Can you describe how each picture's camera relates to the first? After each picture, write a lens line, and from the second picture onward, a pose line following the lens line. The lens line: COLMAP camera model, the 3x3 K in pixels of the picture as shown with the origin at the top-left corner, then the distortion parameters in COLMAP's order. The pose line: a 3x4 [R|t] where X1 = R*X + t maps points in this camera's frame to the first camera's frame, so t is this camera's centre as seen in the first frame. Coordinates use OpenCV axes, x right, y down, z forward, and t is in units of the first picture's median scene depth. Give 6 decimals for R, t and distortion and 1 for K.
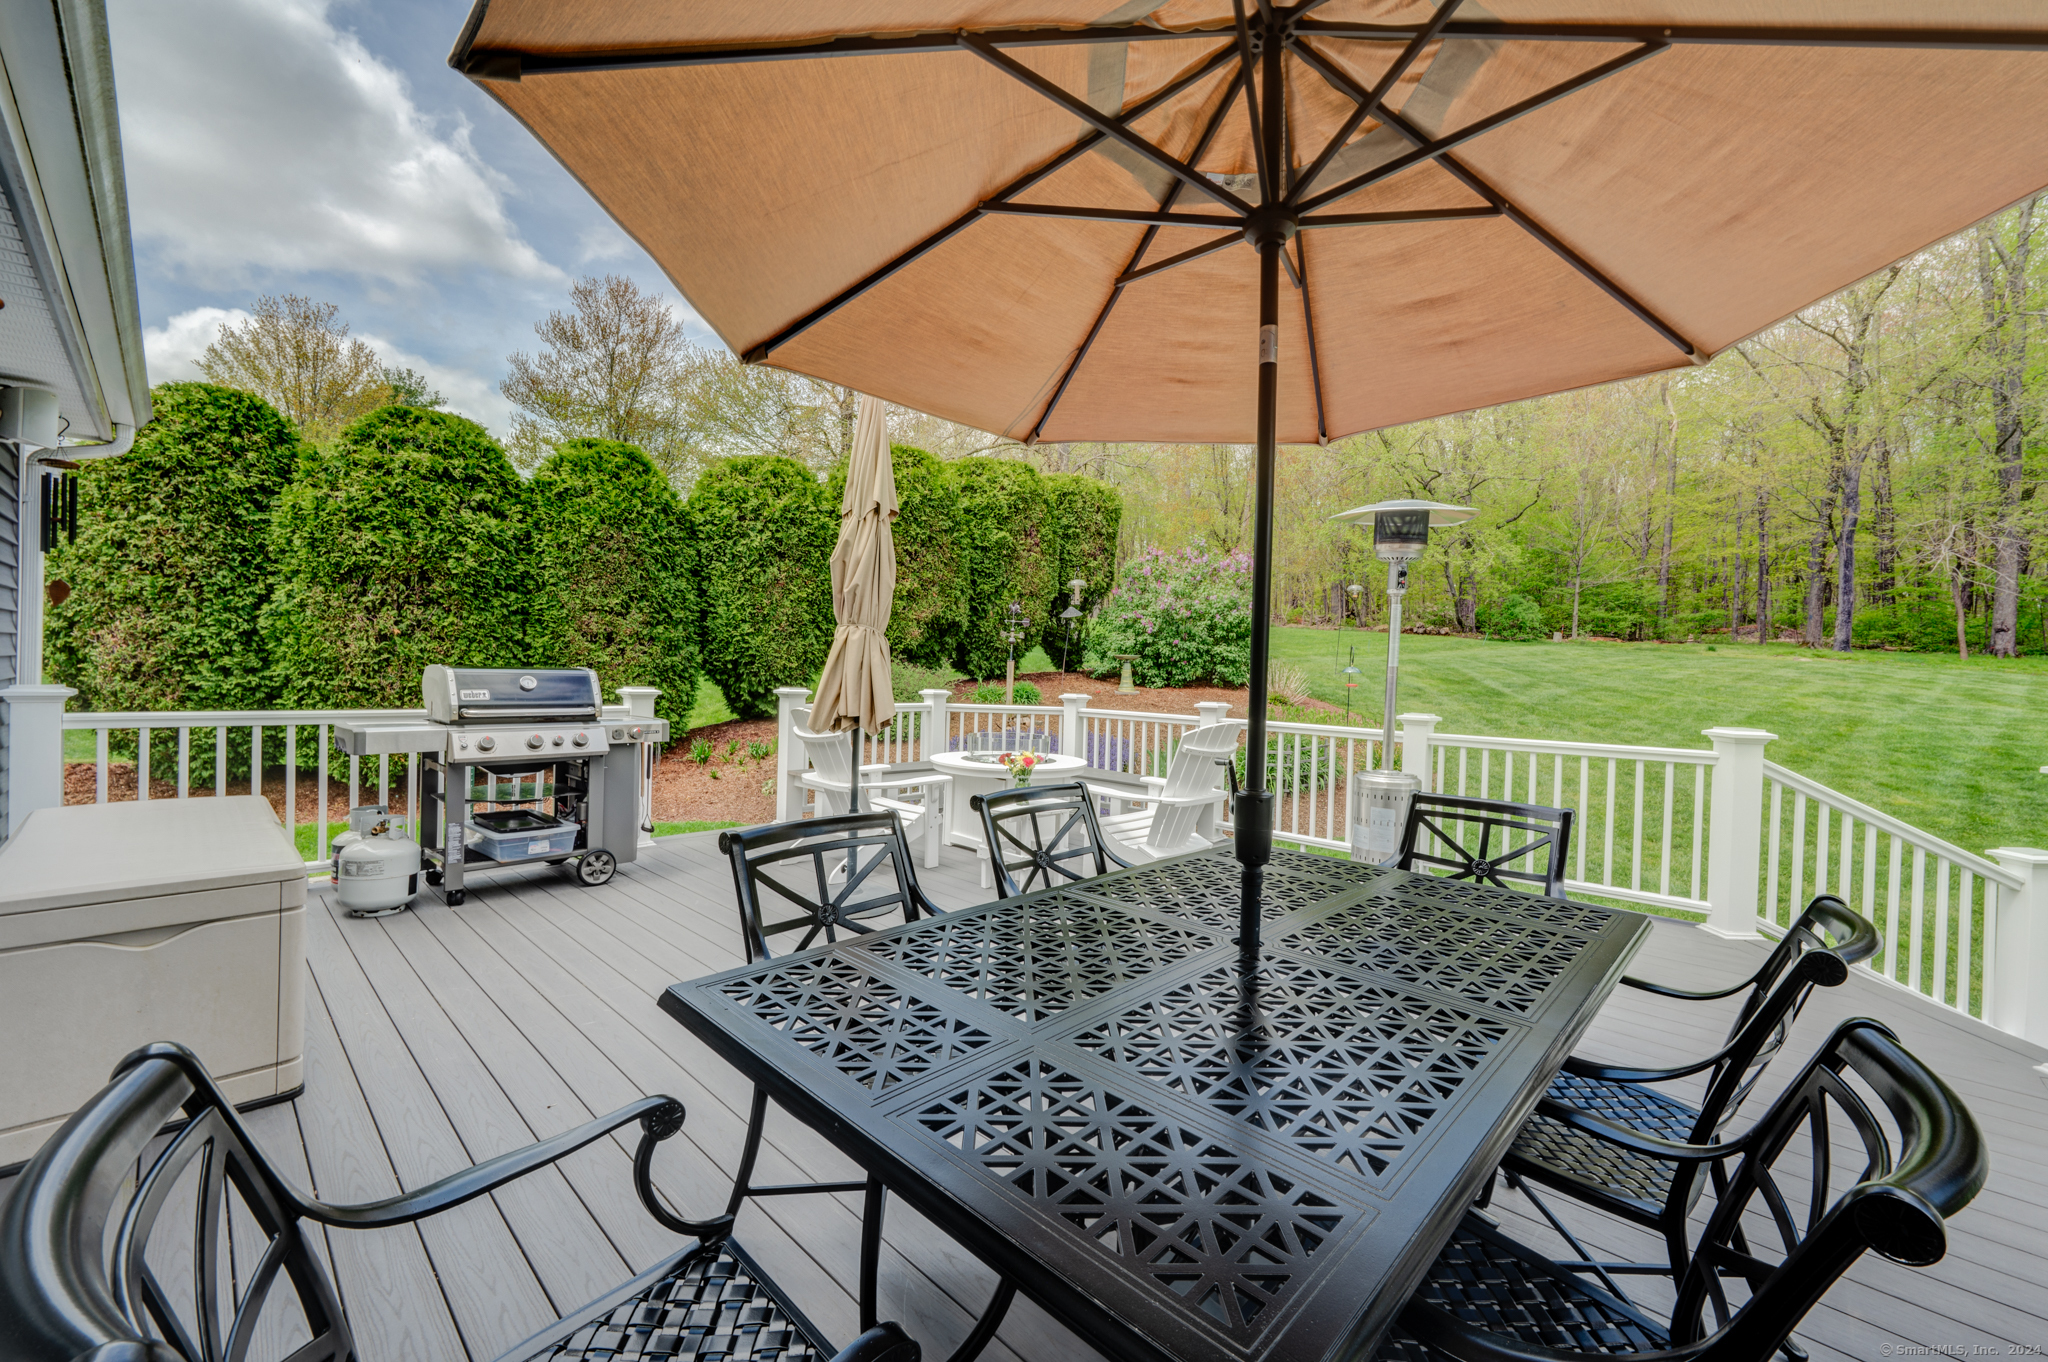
lens RADIAL K [[826.6, 0, 1075.7], [0, 826.6, 686.5], [0, 0, 1]] dist [-0.001058, -0.000230]
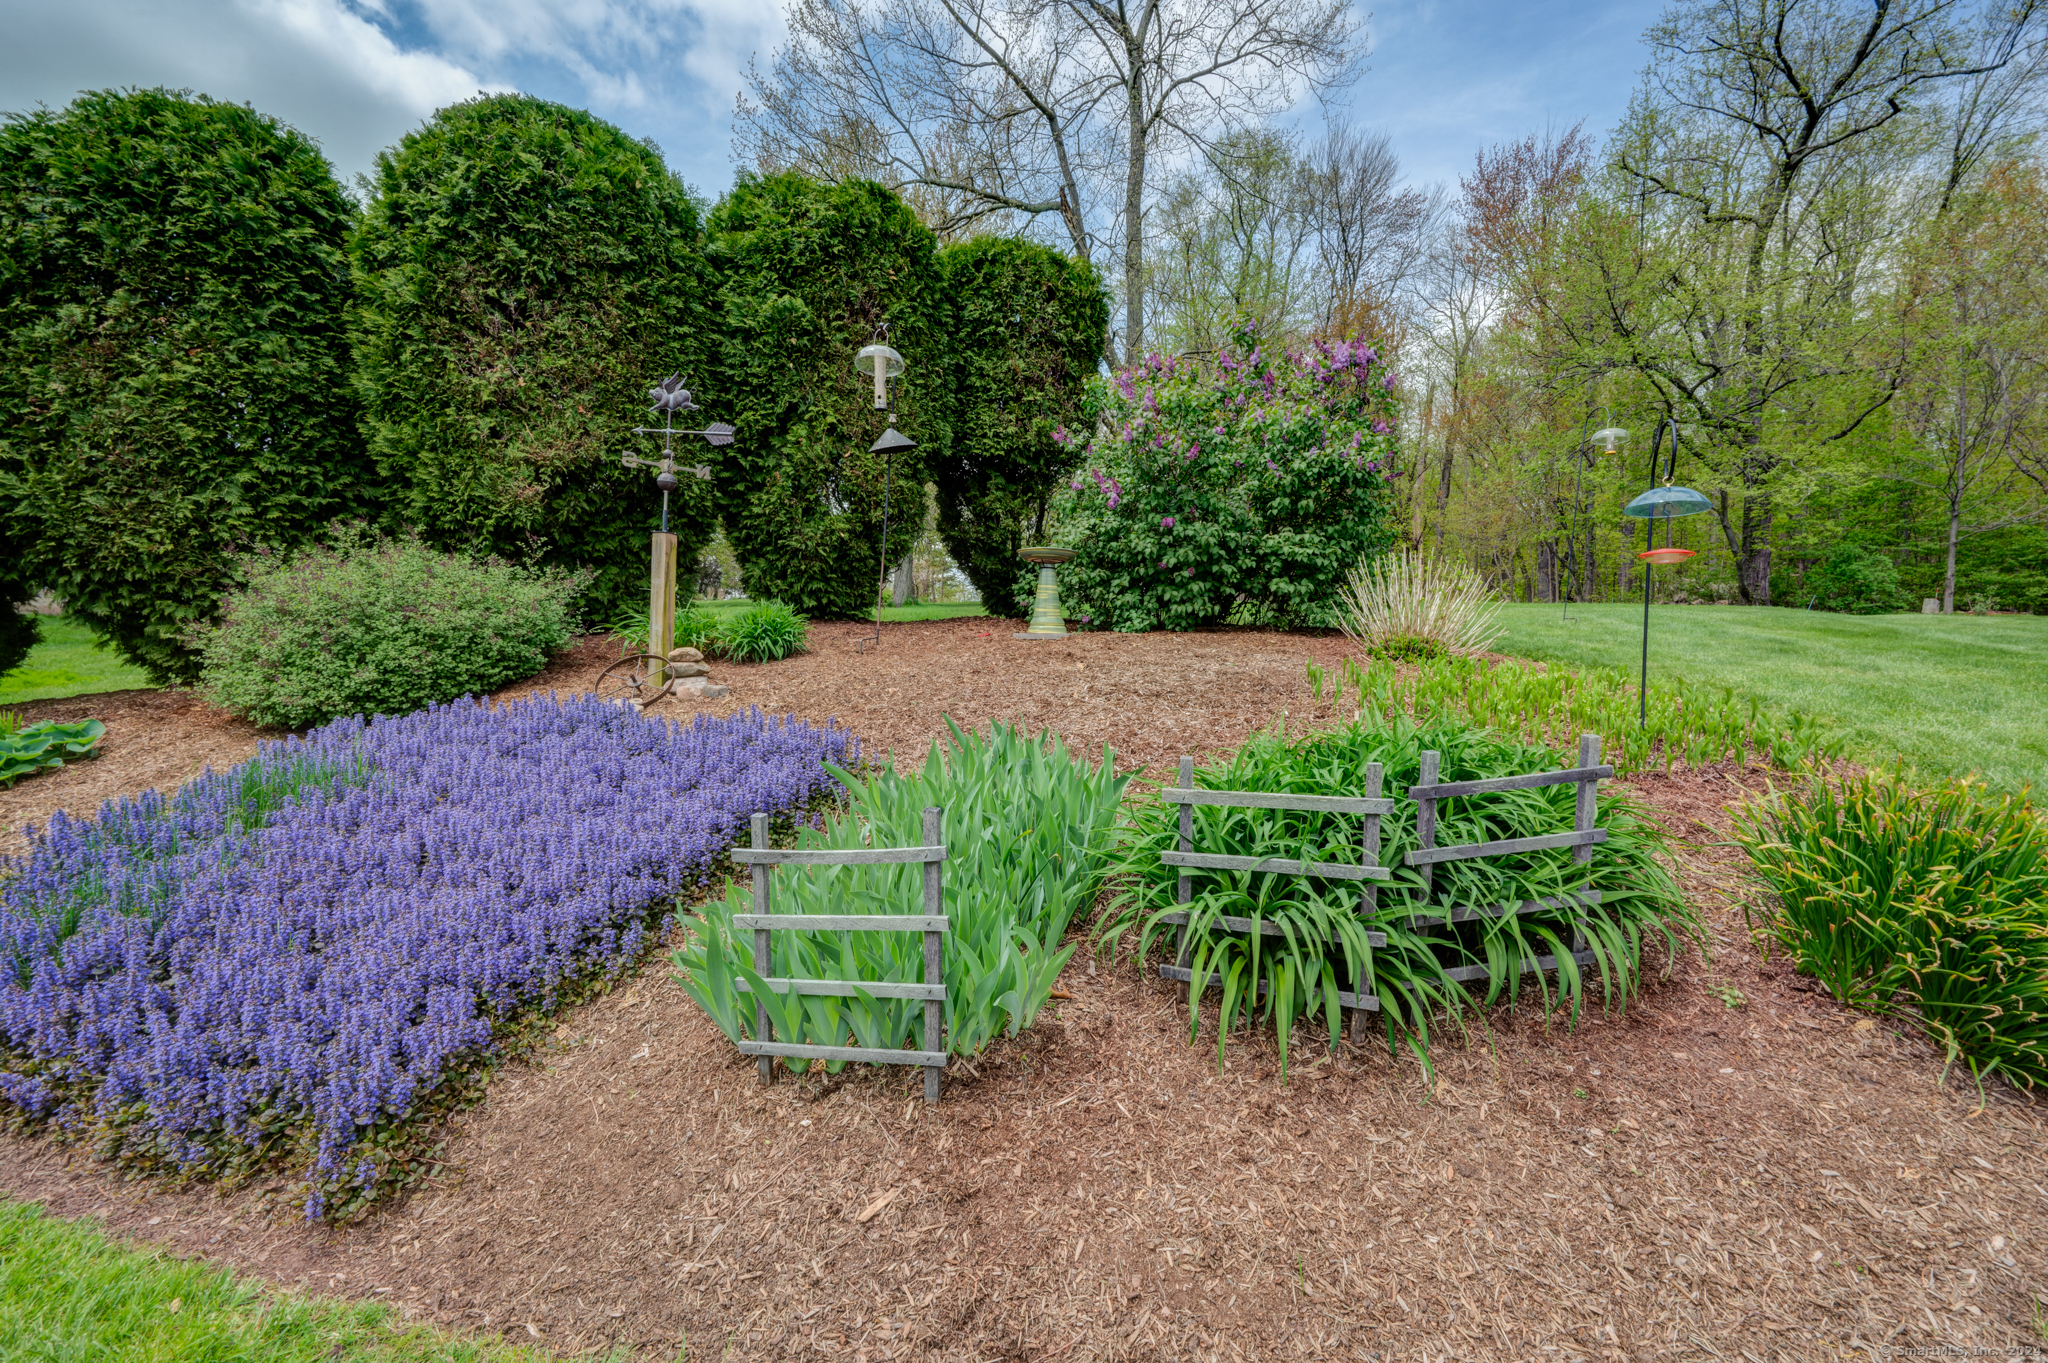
lens RADIAL K [[782.5, 0, 1072.6], [0, 782.5, 682.2], [0, 0, 1]] dist [-0.001207, -0.000129]
pose [[0.973944, 0.002344, -0.226775, 0.162580], [-0.007442, 0.999738, -0.021630, 0.038377], [0.226665, 0.022754, 0.973707, 0.578517]]
